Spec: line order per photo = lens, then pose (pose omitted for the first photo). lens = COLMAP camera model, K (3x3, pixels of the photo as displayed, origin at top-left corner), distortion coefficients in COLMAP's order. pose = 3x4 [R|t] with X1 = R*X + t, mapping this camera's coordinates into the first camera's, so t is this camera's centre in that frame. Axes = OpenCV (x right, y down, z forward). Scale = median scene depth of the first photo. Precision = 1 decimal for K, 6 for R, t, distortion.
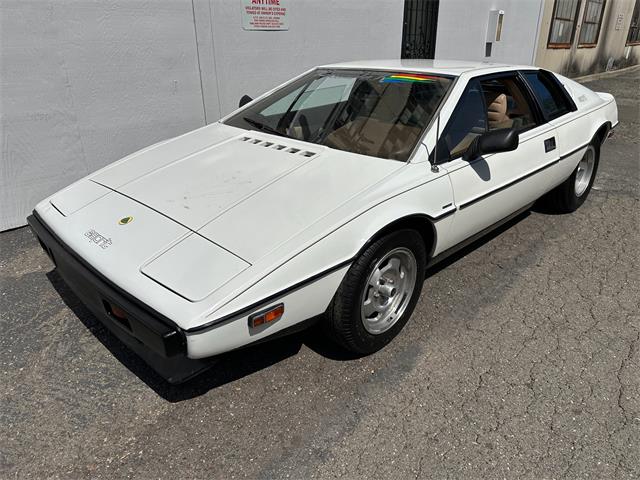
lens RADIAL K [[451.1, 0, 328.8], [0, 451.1, 236.9], [0, 0, 1]] dist [0.042450, -0.048867]
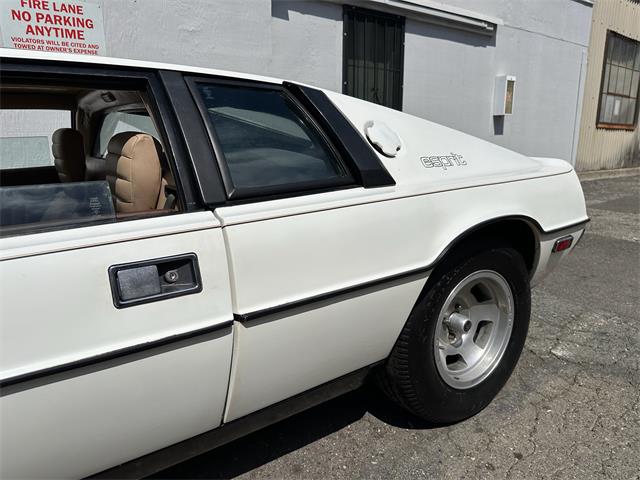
lens RADIAL K [[451.1, 0, 322.6], [0, 451.1, 244.6], [0, 0, 1]] dist [0.042450, -0.048867]
pose [[0.982592, 0.045382, -0.180148, 0.407037], [-0.075739, 0.983315, -0.165394, -0.116695], [0.169637, 0.176159, 0.969635, 0.457305]]
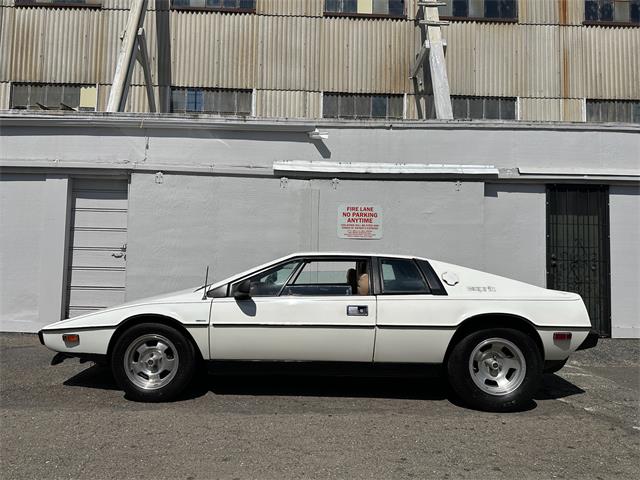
lens RADIAL K [[451.1, 0, 319.1], [0, 451.1, 237.2], [0, 0, 1]] dist [0.042450, -0.048867]
pose [[0.687808, -0.019041, -0.725643, 0.812838], [-0.312492, 0.894516, -0.319671, 0.023425], [0.655187, 0.446630, 0.609305, 0.074098]]
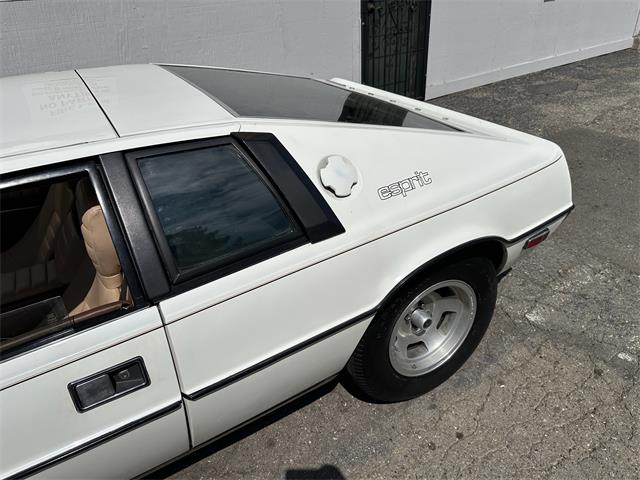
lens RADIAL K [[451.1, 0, 323.3], [0, 451.1, 238.0], [0, 0, 1]] dist [0.042450, -0.048867]
pose [[0.964100, 0.103391, -0.244583, 0.458258], [-0.069699, 0.987320, 0.142620, -0.241930], [0.256228, -0.120453, 0.959082, 0.447871]]
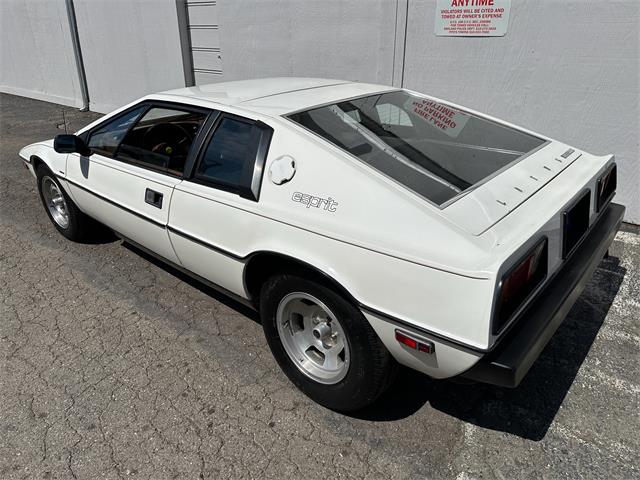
lens RADIAL K [[451.1, 0, 315.0], [0, 451.1, 241.8], [0, 0, 1]] dist [0.042450, -0.048867]
pose [[0.053917, 0.438847, -0.896943, 0.806043], [-0.395231, 0.834272, 0.384426, -0.360996], [0.916998, 0.333772, 0.218427, 0.705197]]
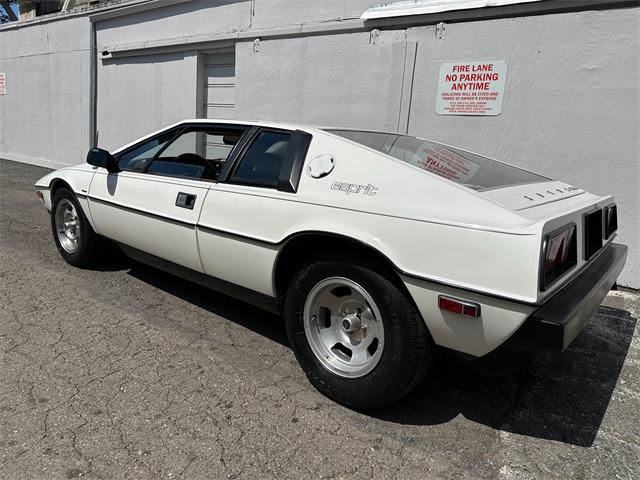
lens RADIAL K [[451.1, 0, 317.1], [0, 451.1, 239.0], [0, 0, 1]] dist [0.042450, -0.048867]
pose [[0.079954, 0.224522, -0.971183, 0.849388], [-0.462844, 0.871265, 0.163318, -0.248453], [0.882827, 0.436448, 0.173580, 0.697178]]
